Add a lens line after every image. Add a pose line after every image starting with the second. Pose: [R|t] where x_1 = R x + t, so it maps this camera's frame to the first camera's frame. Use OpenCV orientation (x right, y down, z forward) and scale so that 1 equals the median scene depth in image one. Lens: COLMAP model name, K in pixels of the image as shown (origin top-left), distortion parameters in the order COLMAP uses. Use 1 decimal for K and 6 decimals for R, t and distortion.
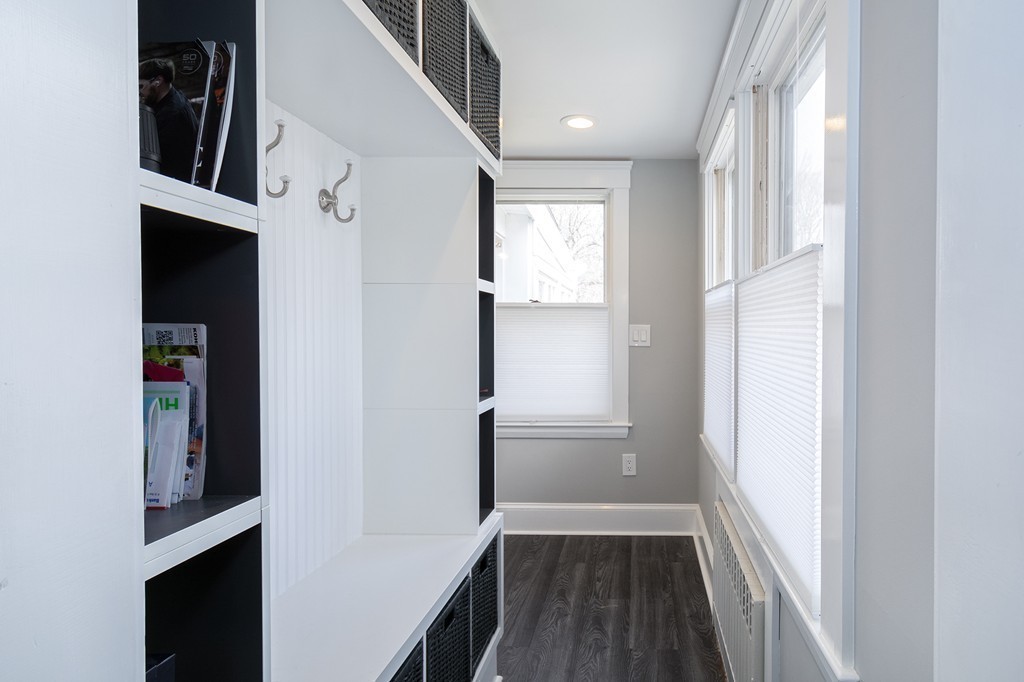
lens RADIAL K [[466.7, 0, 508.2], [0, 466.7, 350.8], [0, 0, 1]] dist [-0.002119, -0.000215]
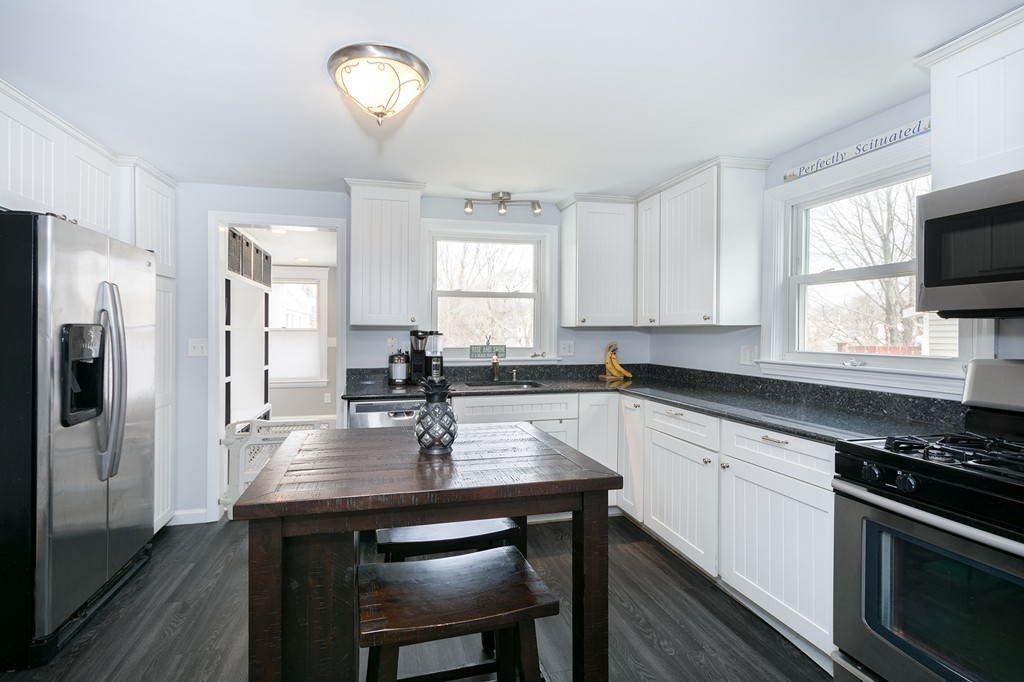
lens RADIAL K [[466.7, 0, 508.2], [0, 466.7, 350.8], [0, 0, 1]] dist [-0.002119, -0.000215]
pose [[0.875591, -0.004116, 0.483035, -0.128448], [-0.004173, 0.999862, 0.016084, -0.045240], [-0.483034, -0.016099, 0.875453, -2.294158]]
